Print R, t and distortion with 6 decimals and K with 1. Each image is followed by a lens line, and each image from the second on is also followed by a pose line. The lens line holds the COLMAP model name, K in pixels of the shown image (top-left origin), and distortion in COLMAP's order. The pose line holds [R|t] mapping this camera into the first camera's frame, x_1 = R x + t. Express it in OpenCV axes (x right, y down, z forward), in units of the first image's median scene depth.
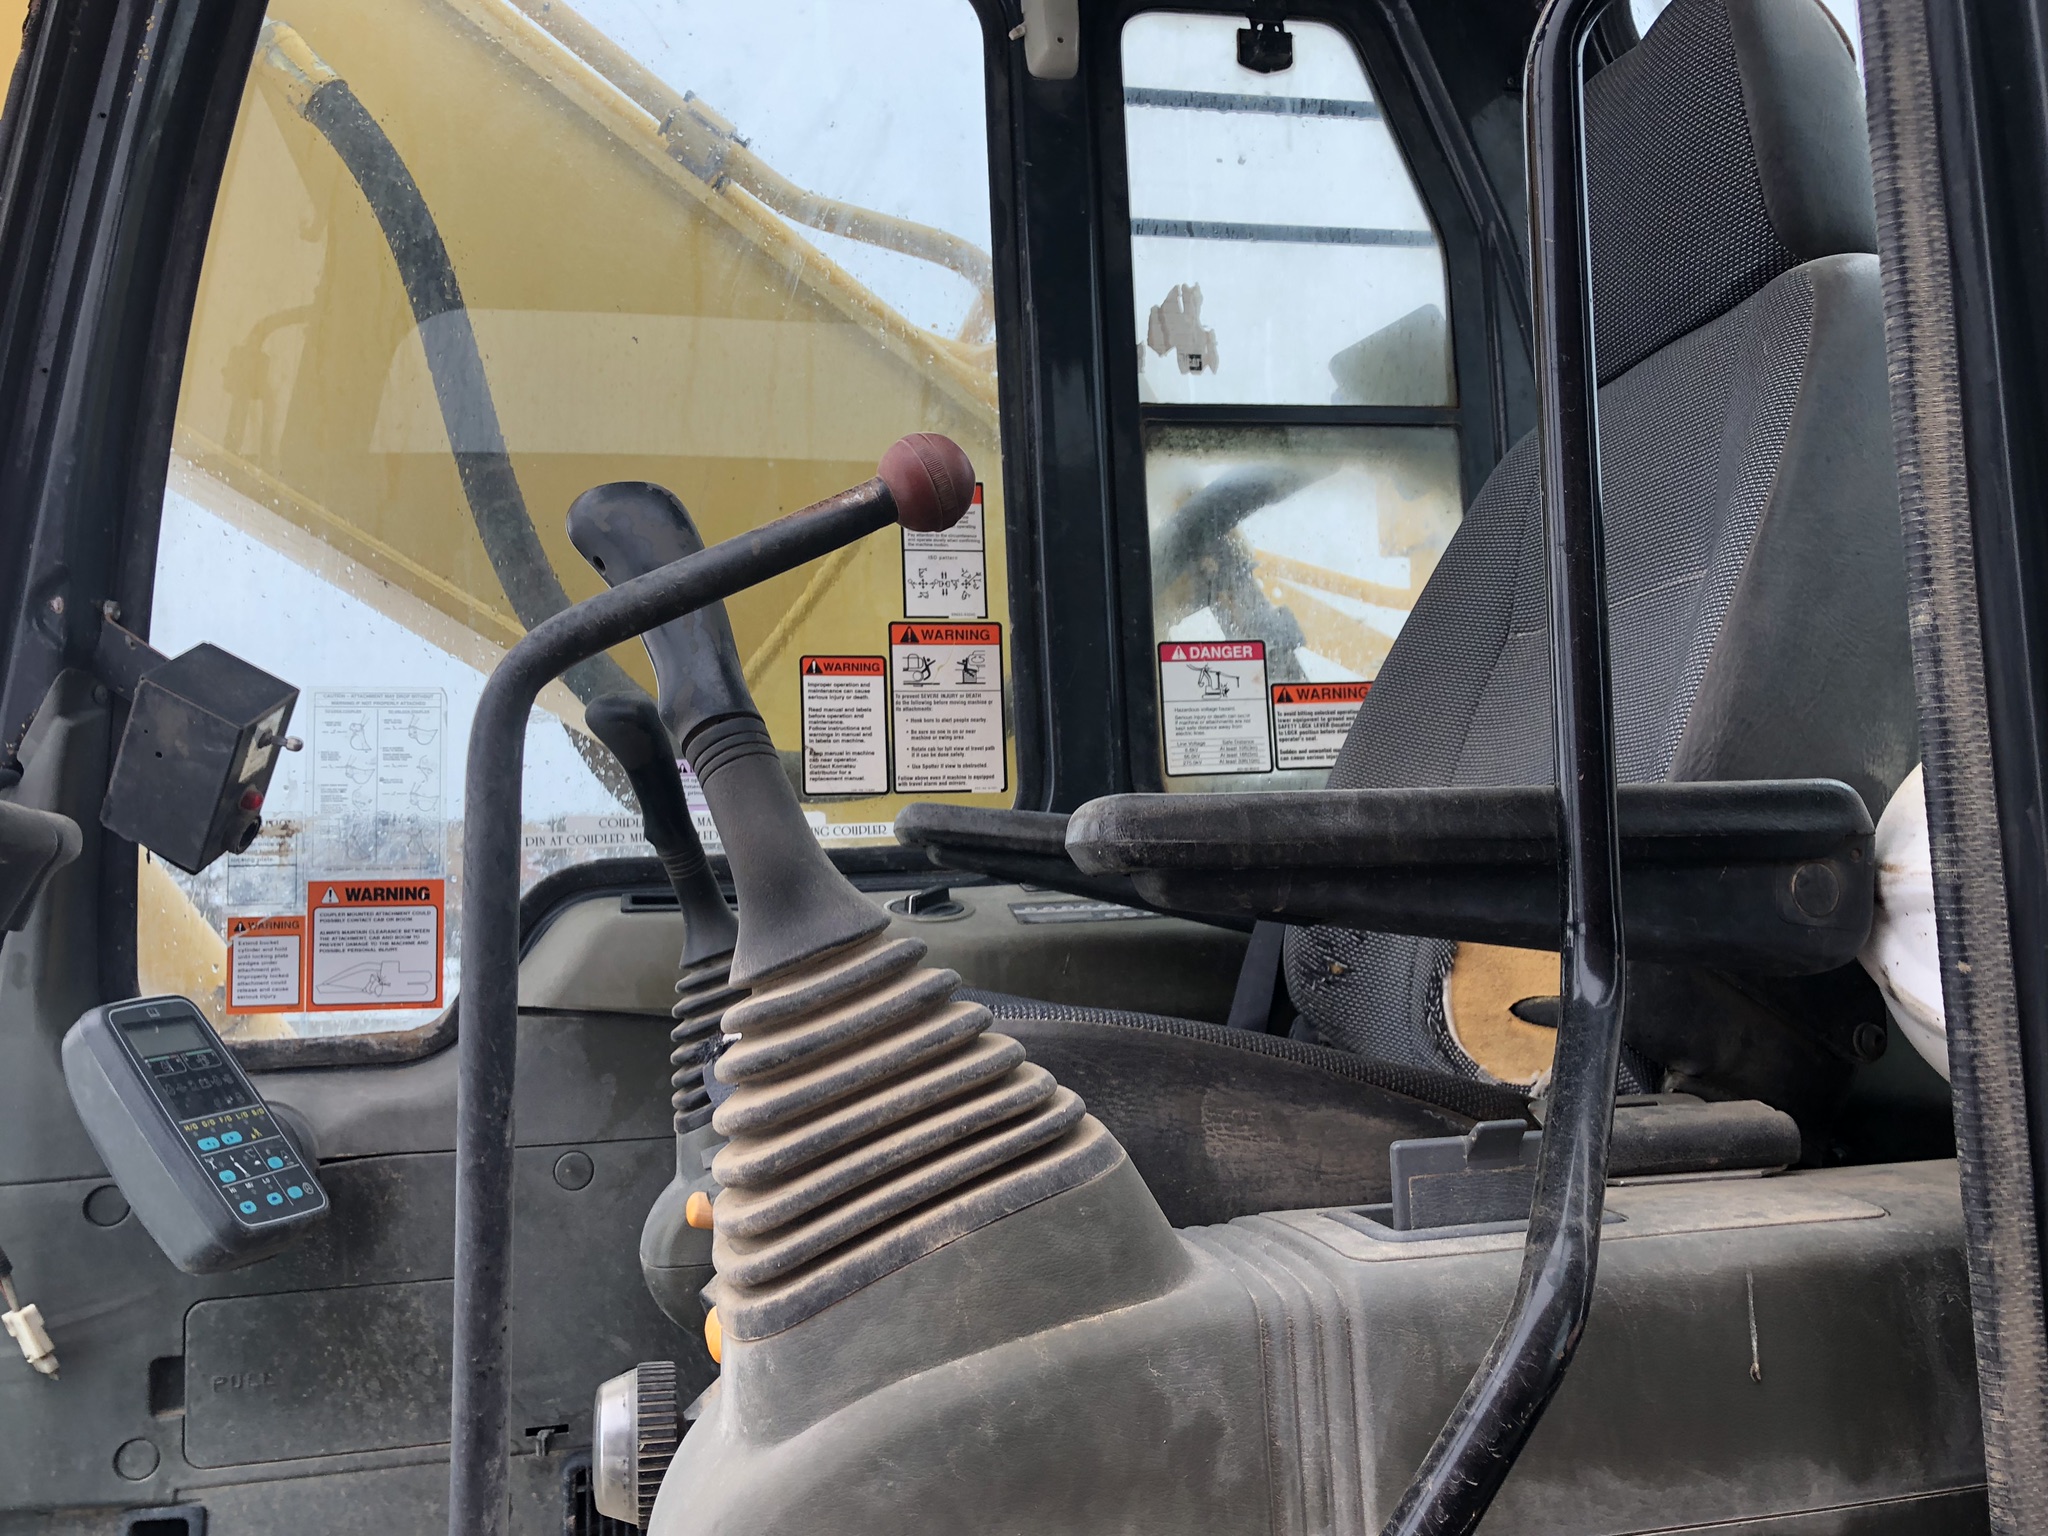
lens RADIAL K [[1719.1, 0, 1024.0], [0, 1719.1, 768.0], [0, 0, 1]] dist [0.156149, -0.295723]
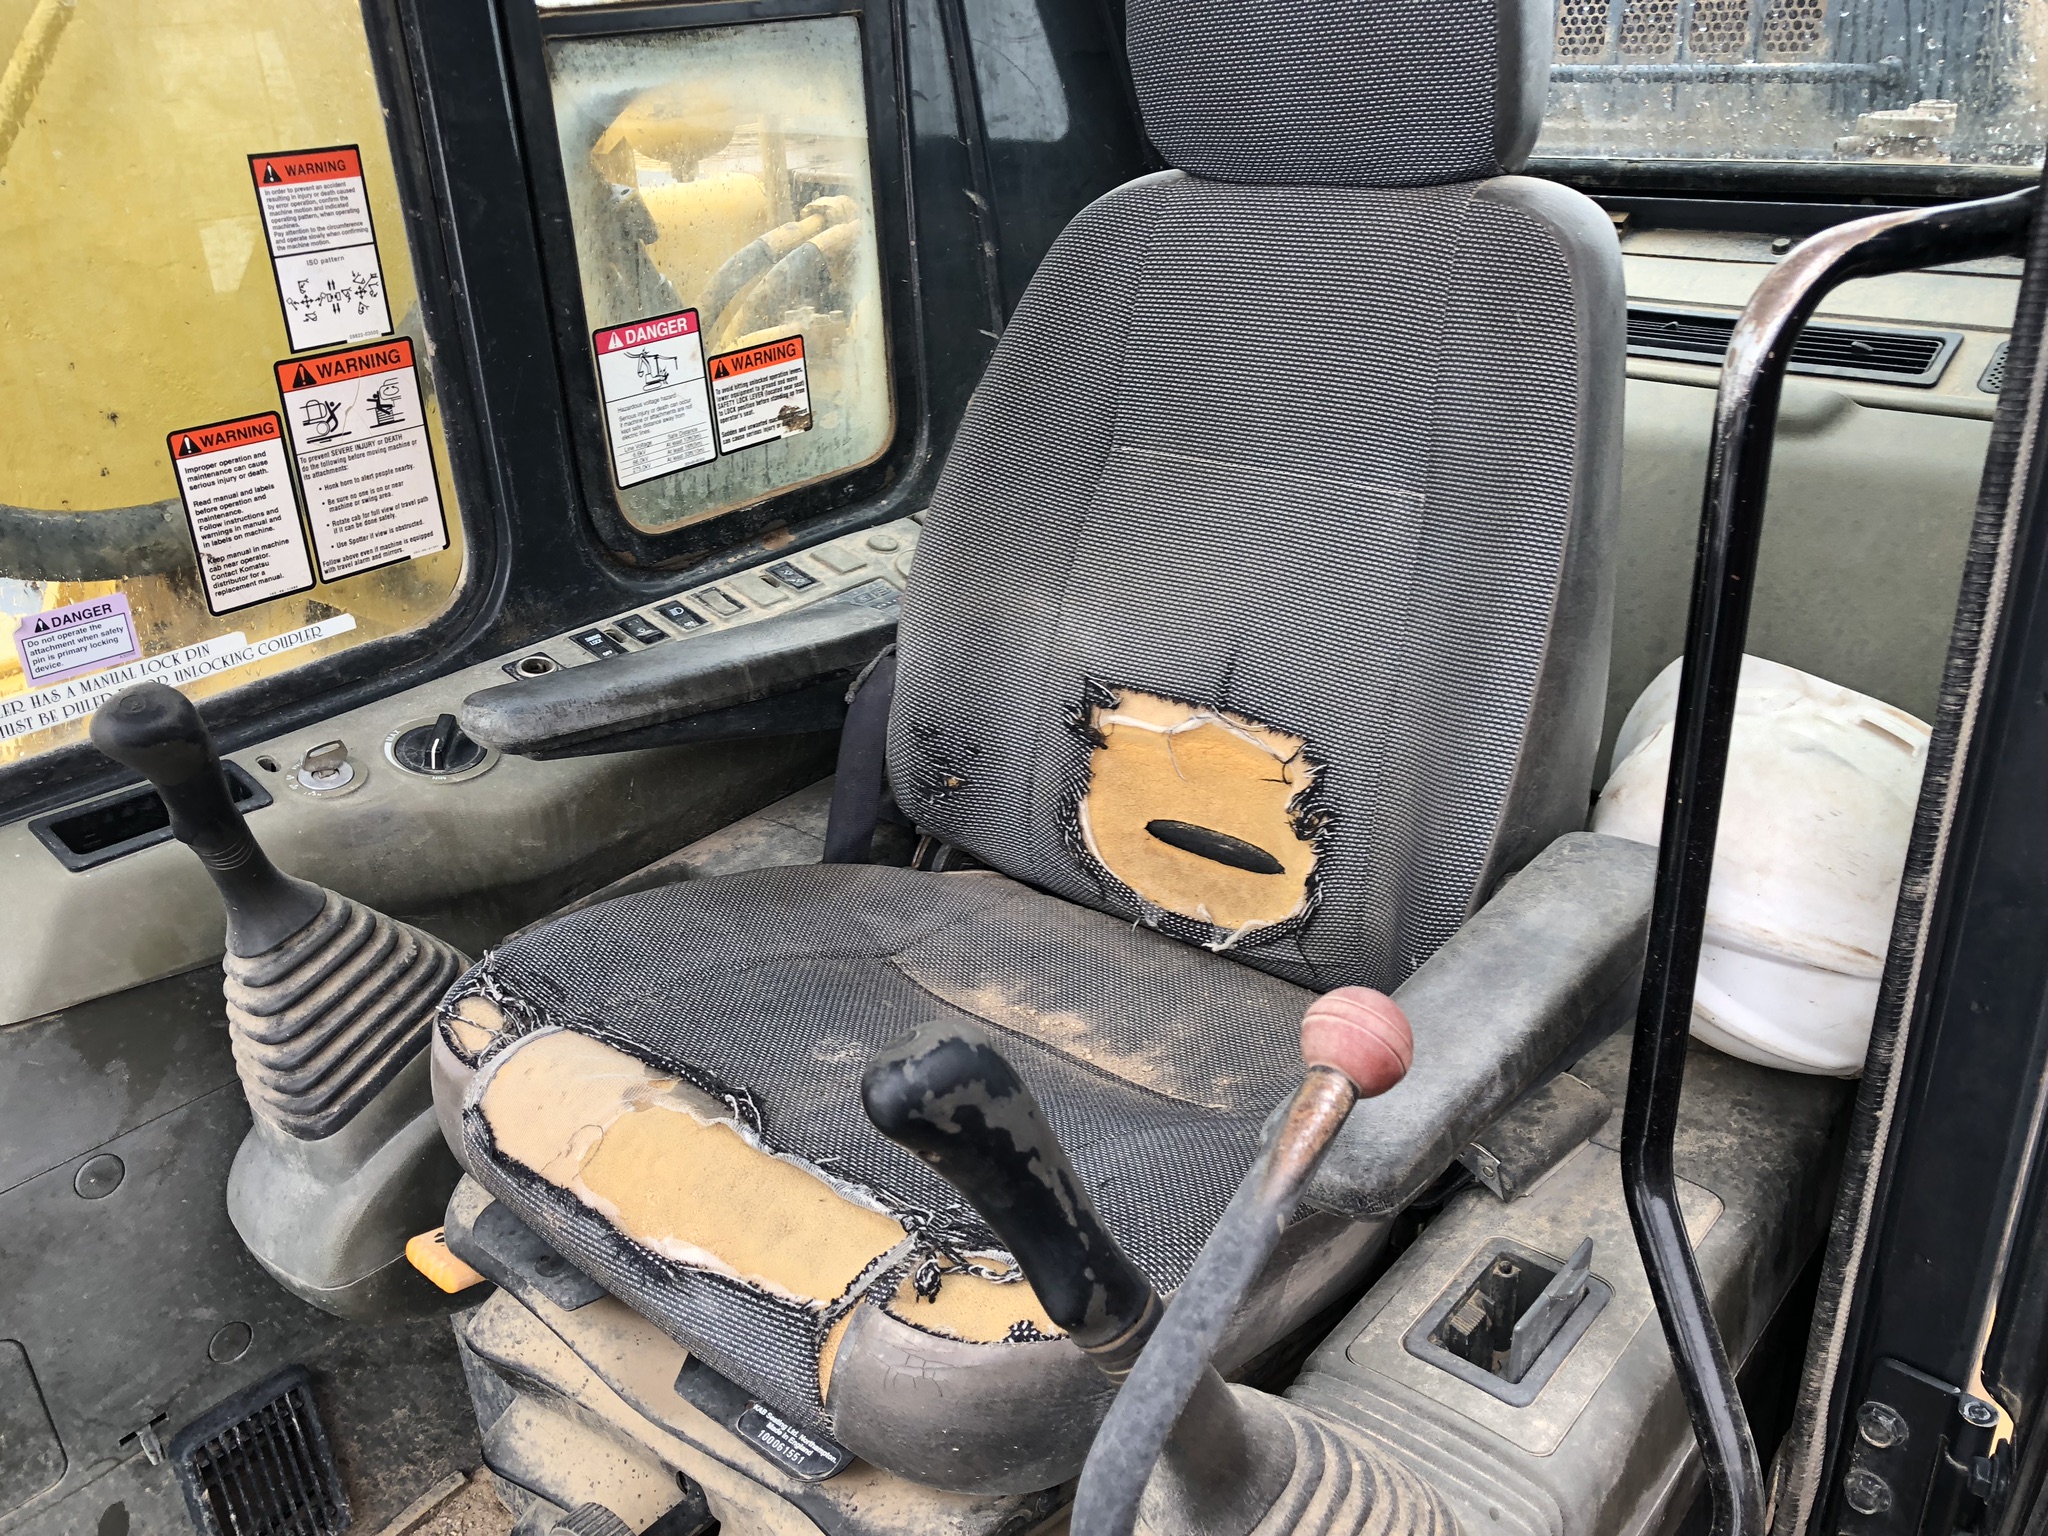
lens RADIAL K [[1719.1, 0, 1024.0], [0, 1719.1, 768.0], [0, 0, 1]] dist [0.156149, -0.295723]
pose [[0.809786, -0.238096, 0.536243, -0.262158], [-0.036439, 0.891786, 0.450987, -0.280479], [-0.585592, -0.384743, 0.713480, 0.204594]]
